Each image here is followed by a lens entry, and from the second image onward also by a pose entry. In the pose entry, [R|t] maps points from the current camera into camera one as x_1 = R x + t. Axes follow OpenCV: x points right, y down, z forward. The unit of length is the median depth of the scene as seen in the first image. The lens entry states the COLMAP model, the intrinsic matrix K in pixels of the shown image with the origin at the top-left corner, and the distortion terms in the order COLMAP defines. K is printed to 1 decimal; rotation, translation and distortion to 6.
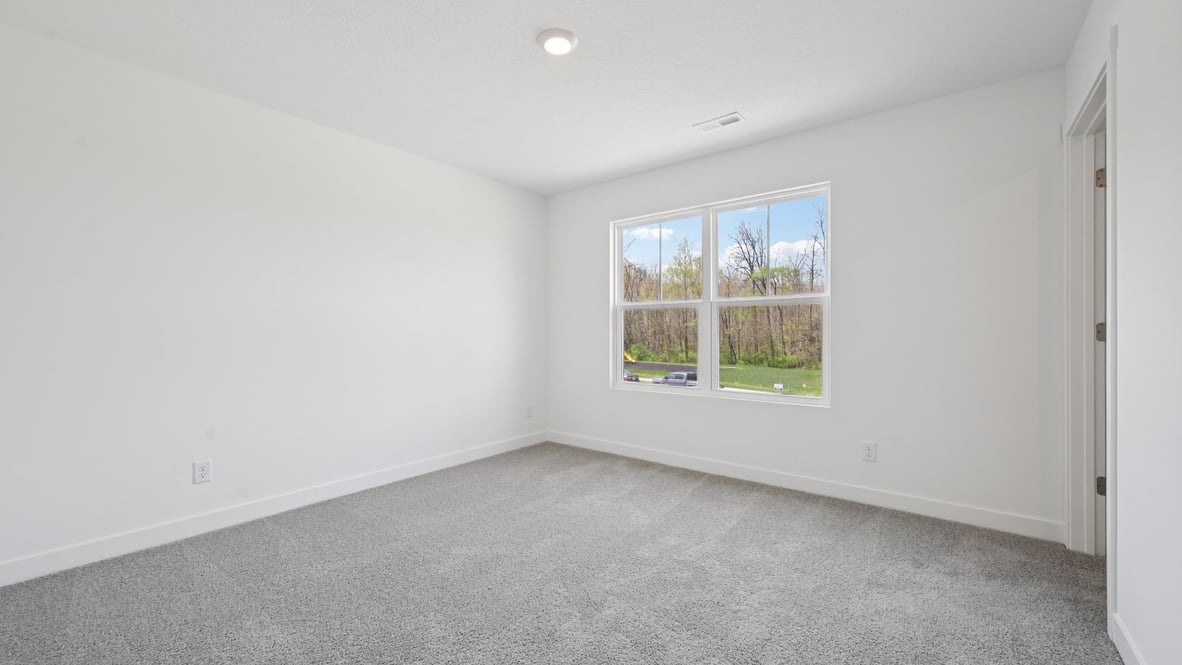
lens RADIAL K [[463.7, 0, 591.0], [0, 463.7, 332.5], [0, 0, 1]] dist [0.001204, 0.000336]
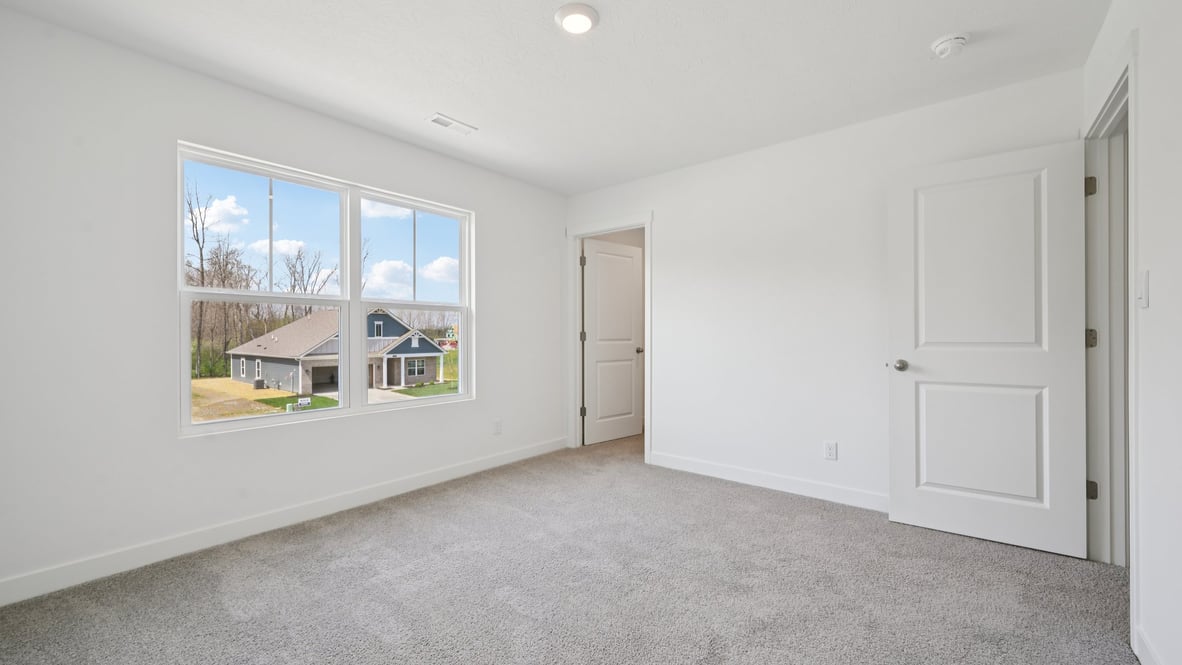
lens RADIAL K [[463.7, 0, 591.0], [0, 463.7, 332.5], [0, 0, 1]] dist [0.001204, 0.000336]
pose [[0.016369, 0.008267, 0.999832, -0.681016], [0.003258, 0.999960, -0.008321, 0.000010], [-0.999861, 0.003394, 0.016342, 0.666694]]
